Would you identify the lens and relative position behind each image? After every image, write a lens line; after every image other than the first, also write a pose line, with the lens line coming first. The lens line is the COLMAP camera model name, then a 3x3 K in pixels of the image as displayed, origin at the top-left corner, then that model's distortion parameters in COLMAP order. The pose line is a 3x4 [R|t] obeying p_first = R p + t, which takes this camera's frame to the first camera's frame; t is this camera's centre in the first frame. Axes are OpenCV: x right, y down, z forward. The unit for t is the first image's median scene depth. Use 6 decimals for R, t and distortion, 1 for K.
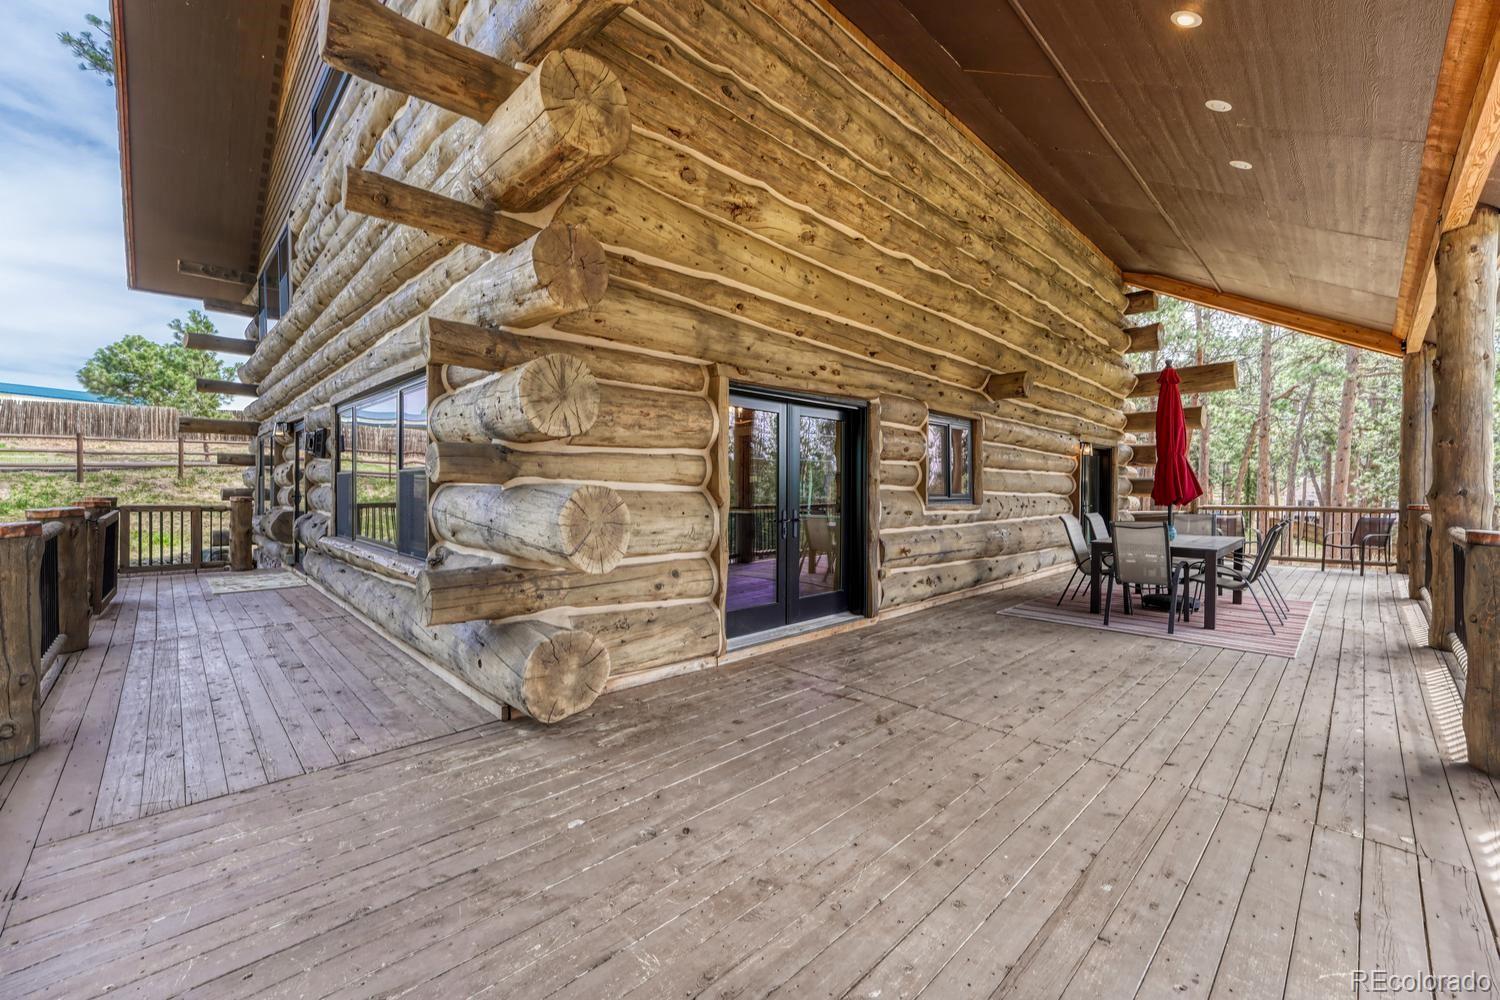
lens RADIAL K [[598.5, 0, 721.5], [0, 598.5, 487.1], [0, 0, 1]] dist [0.011507, 0.000274]
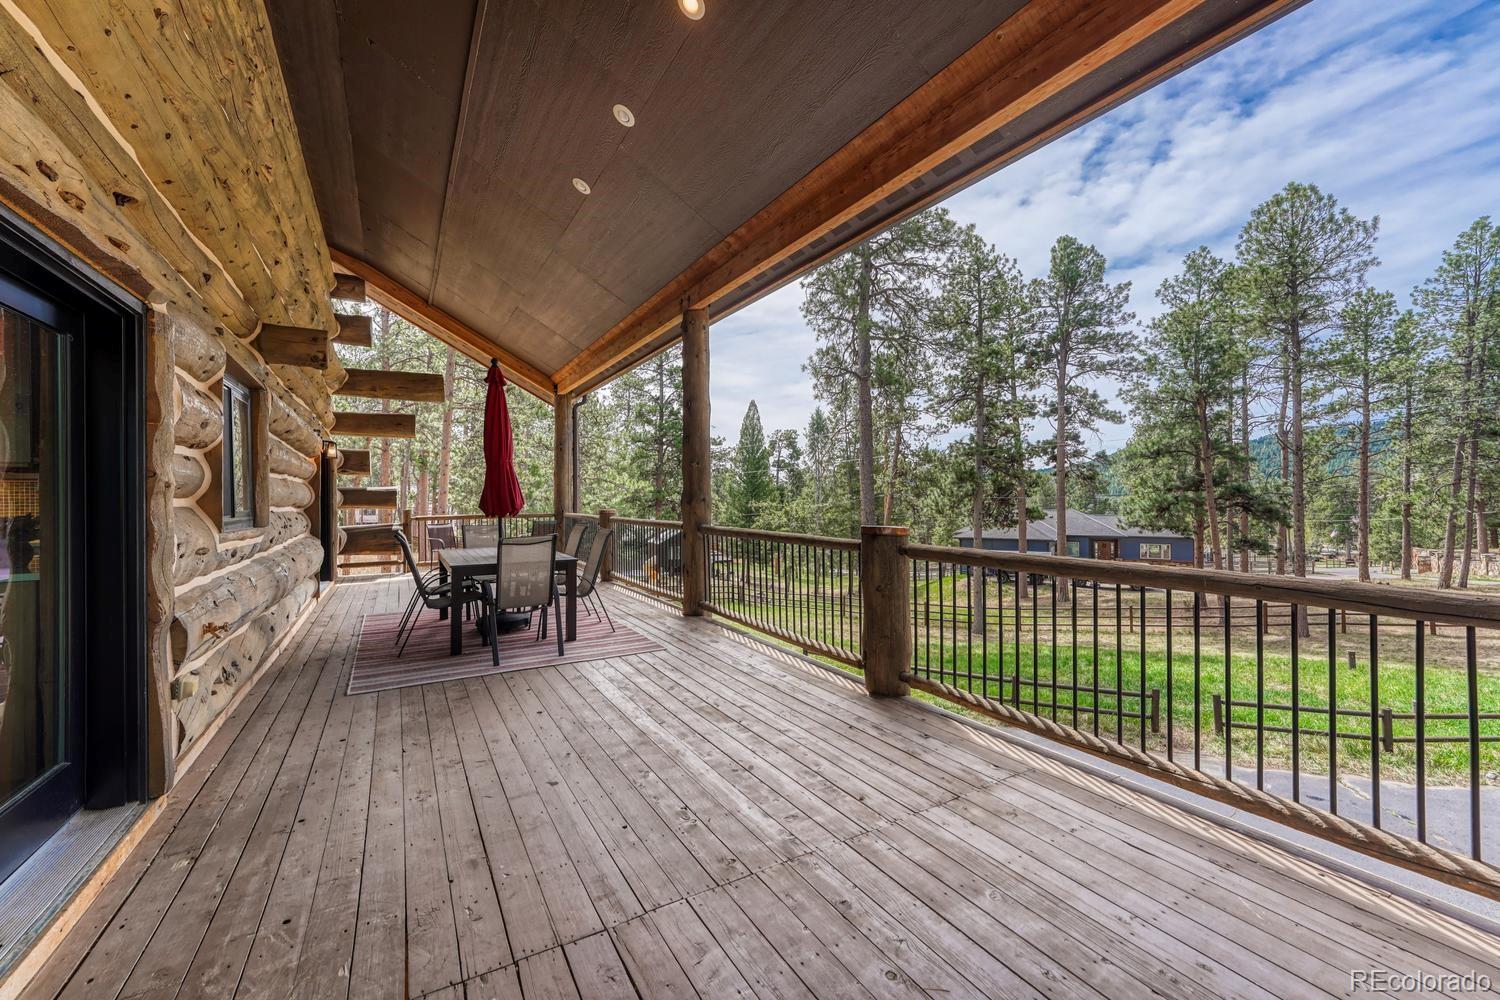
lens RADIAL K [[607.1, 0, 750.0], [0, 607.1, 500.0], [0, 0, 1]] dist [-0.011259, 0.007354]
pose [[0.210164, -0.008864, 0.977626, -0.080562], [0.004601, 0.999957, 0.008078, -0.001702], [-0.977655, 0.002800, 0.210196, 0.406854]]
